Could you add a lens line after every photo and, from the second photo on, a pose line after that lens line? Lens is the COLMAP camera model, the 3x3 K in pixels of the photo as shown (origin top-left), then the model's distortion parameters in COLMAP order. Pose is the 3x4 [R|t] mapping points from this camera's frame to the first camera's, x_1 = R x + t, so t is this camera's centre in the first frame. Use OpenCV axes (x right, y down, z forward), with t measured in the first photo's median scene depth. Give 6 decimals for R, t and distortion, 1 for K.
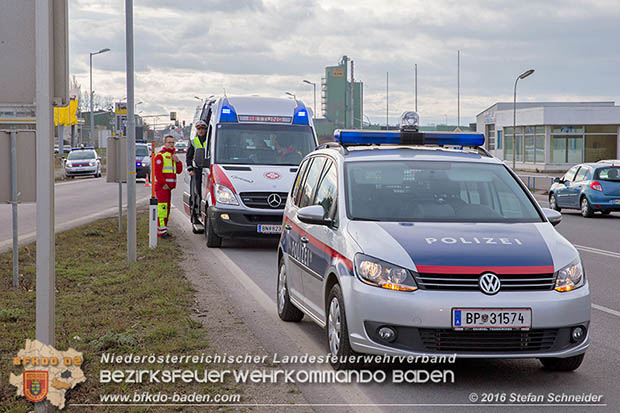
lens RADIAL K [[1246.3, 0, 309.1], [0, 1246.3, 206.6], [0, 0, 1]] dist [0.213794, 0.000000]
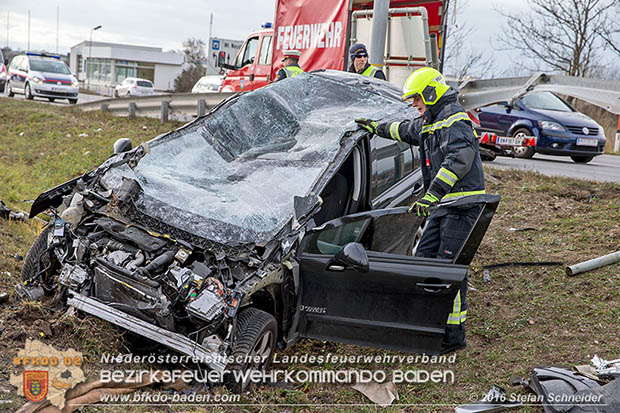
lens RADIAL K [[1061.9, 0, 305.1], [0, 1061.9, 203.5], [0, 0, 1]] dist [0.236291, 0.000000]
pose [[0.938913, 0.036625, 0.342201, -0.343986], [-0.060091, 0.996493, 0.058222, 0.192394], [-0.338869, -0.075229, 0.937821, -2.990213]]
